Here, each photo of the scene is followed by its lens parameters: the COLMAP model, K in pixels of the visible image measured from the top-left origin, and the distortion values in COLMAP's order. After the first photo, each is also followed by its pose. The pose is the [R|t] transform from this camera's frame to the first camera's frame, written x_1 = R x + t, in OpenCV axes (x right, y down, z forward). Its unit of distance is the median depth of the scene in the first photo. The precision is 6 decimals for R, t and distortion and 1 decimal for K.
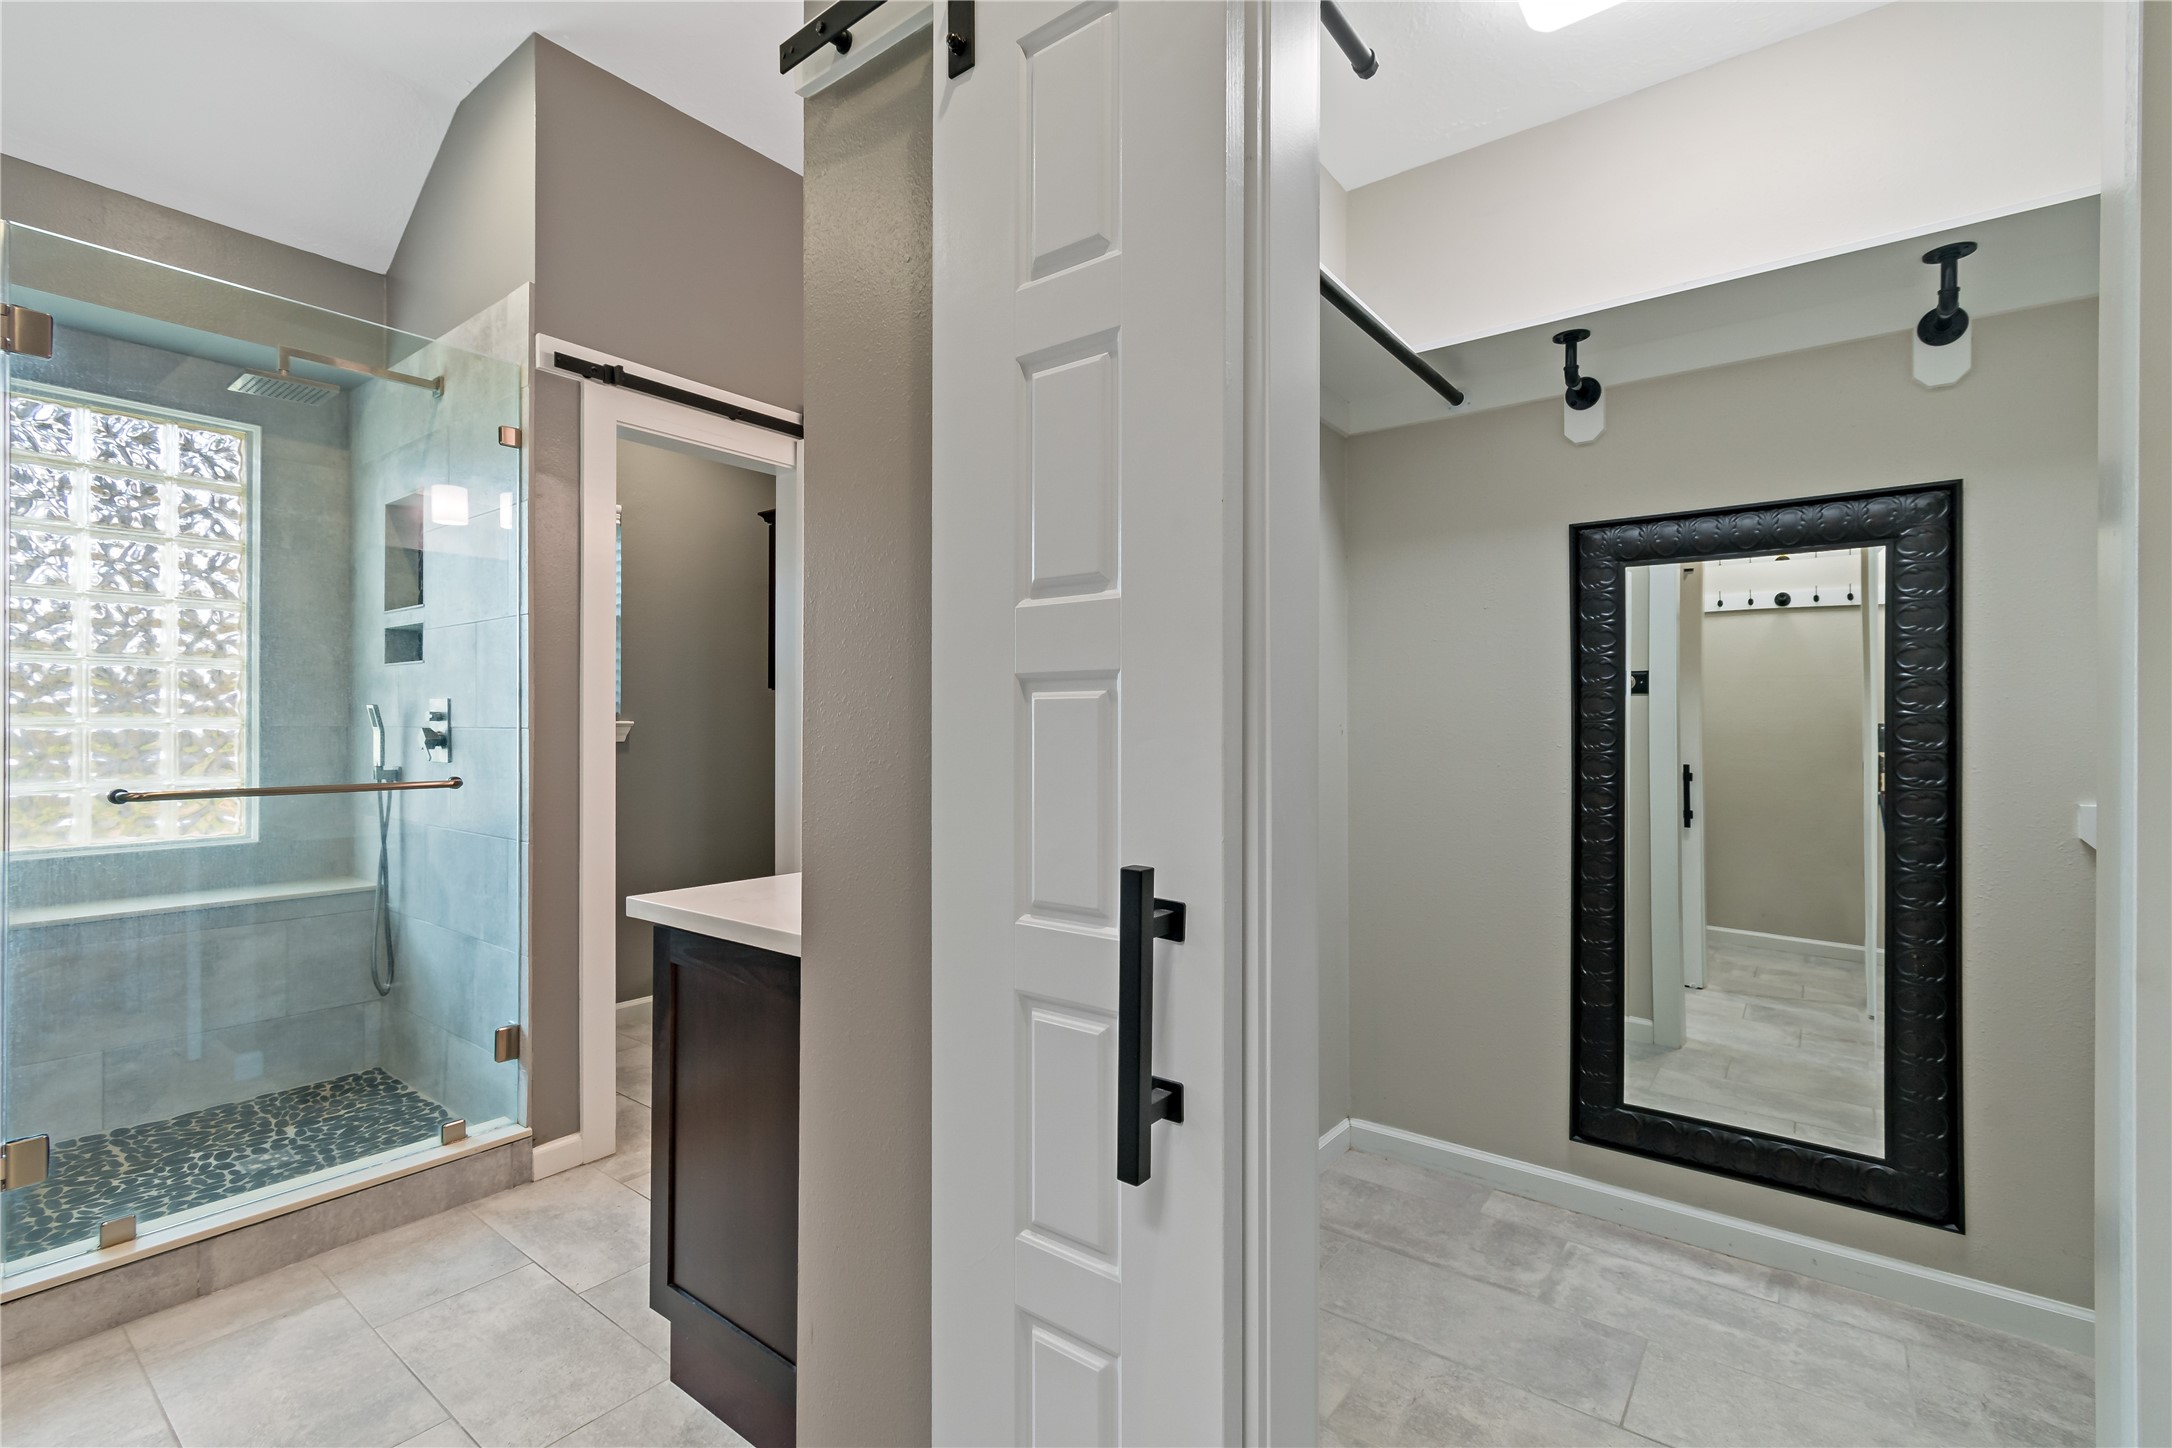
lens RADIAL K [[960.7, 0, 1092.5], [0, 960.7, 716.4], [0, 0, 1]] dist [0.002849, -0.000422]
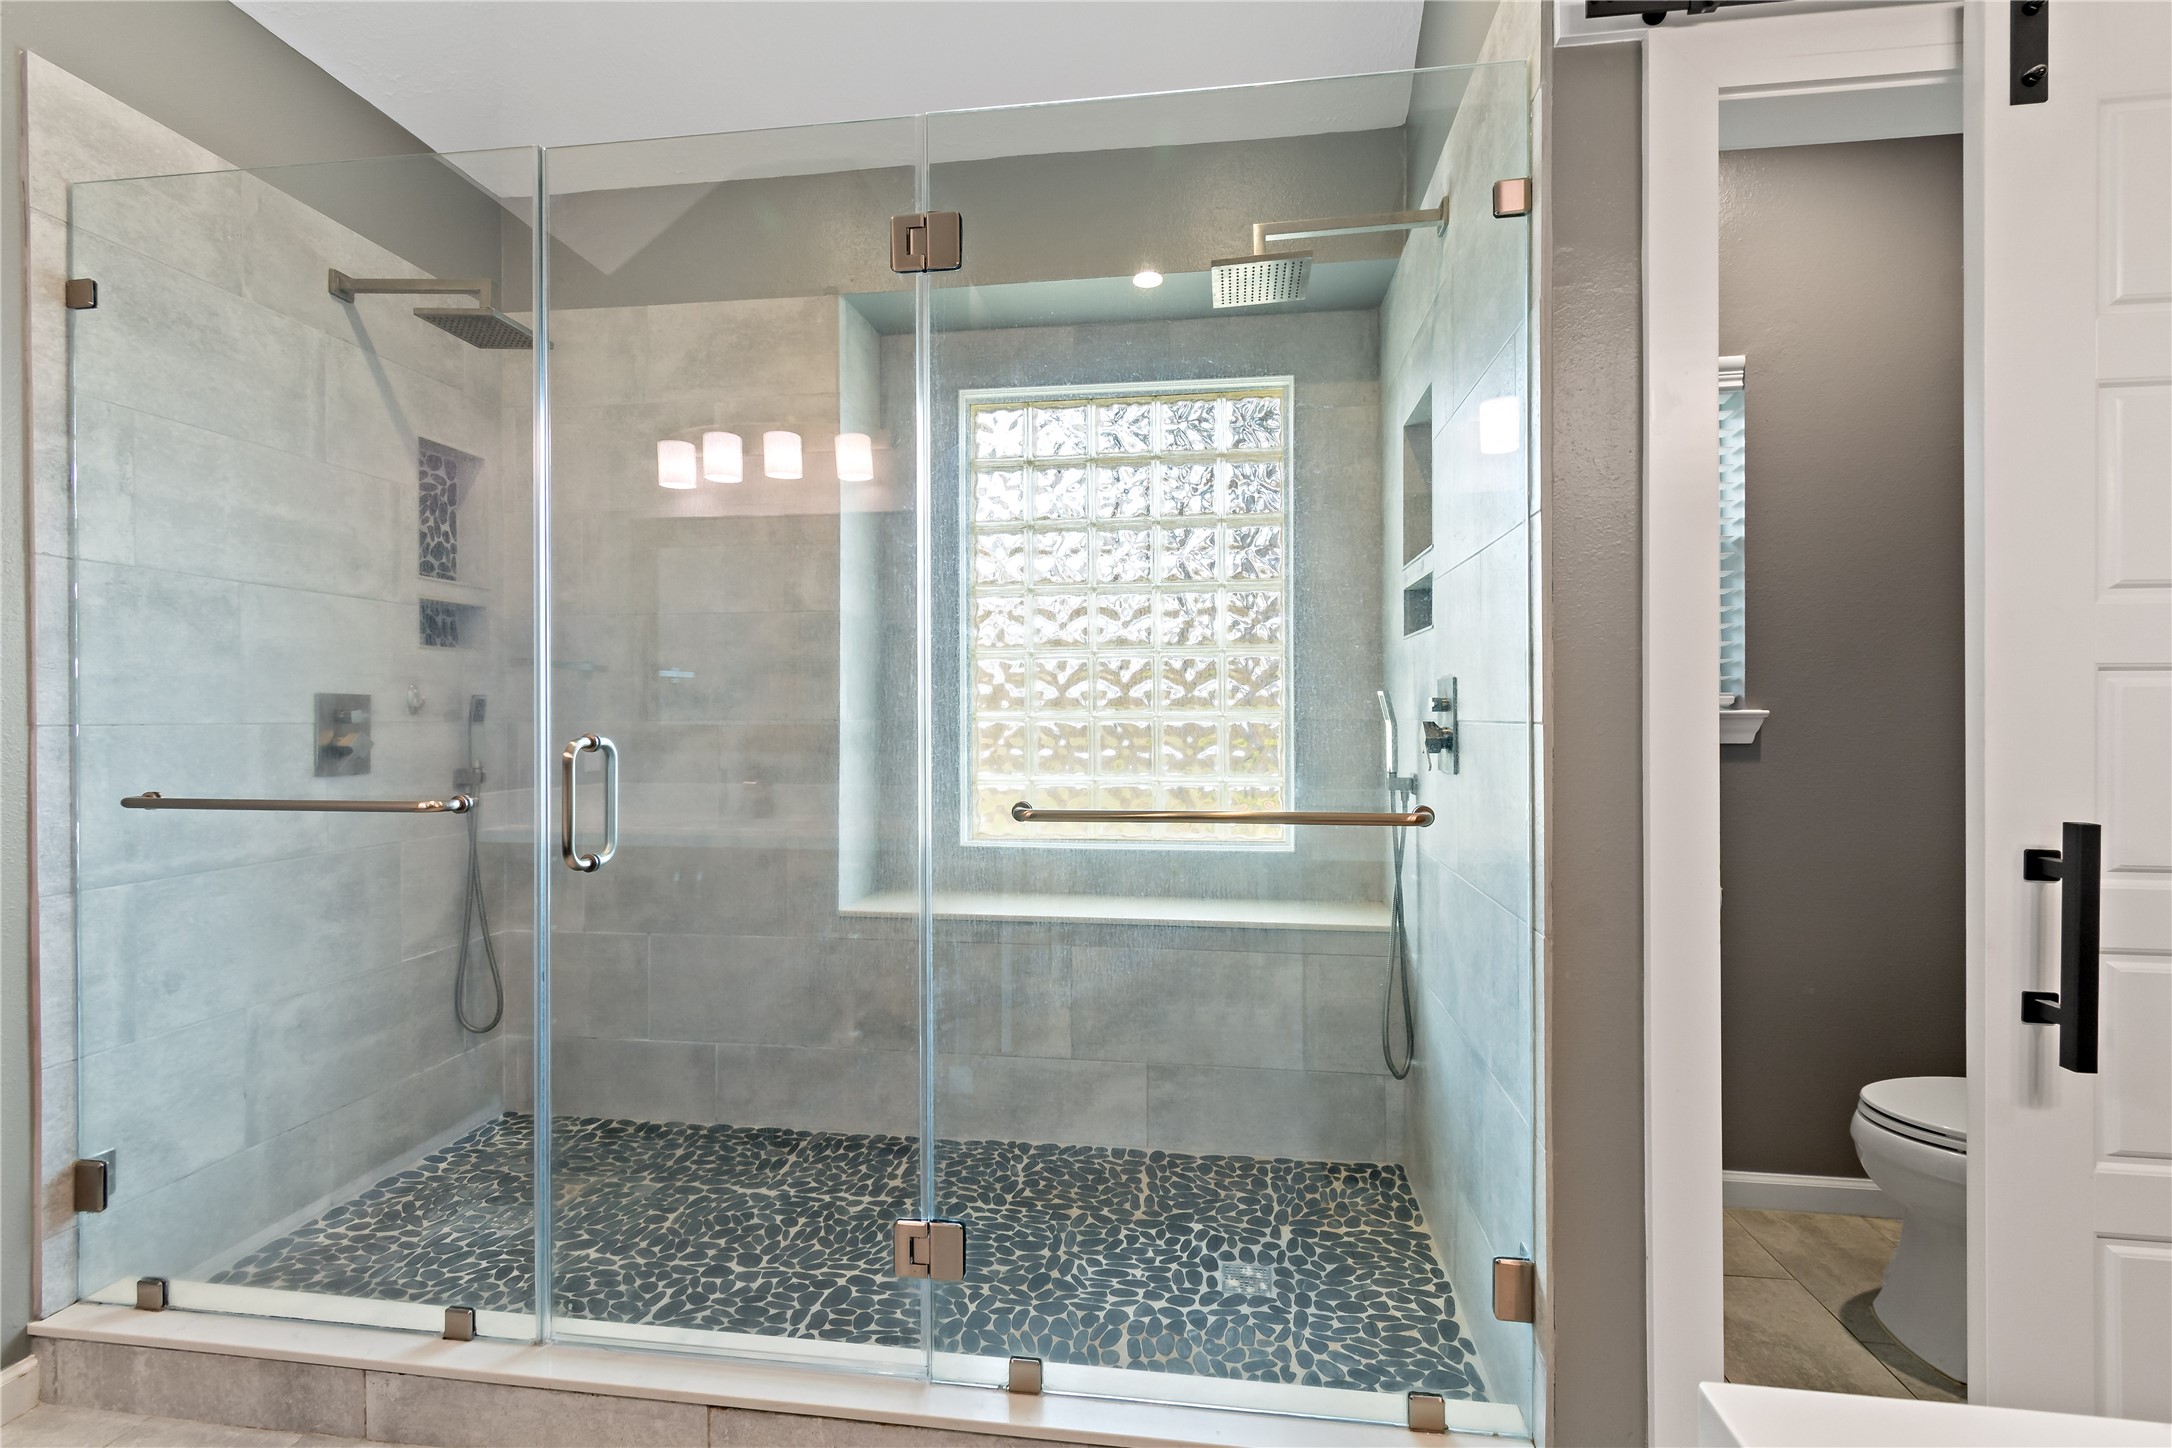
lens RADIAL K [[960.7, 0, 1092.5], [0, 960.7, 716.4], [0, 0, 1]] dist [0.002849, -0.000422]
pose [[0.484926, -0.001147, -0.874555, -0.213733], [0.006910, 0.999973, 0.002520, 0.004915], [0.874528, -0.007265, 0.484920, 0.463536]]
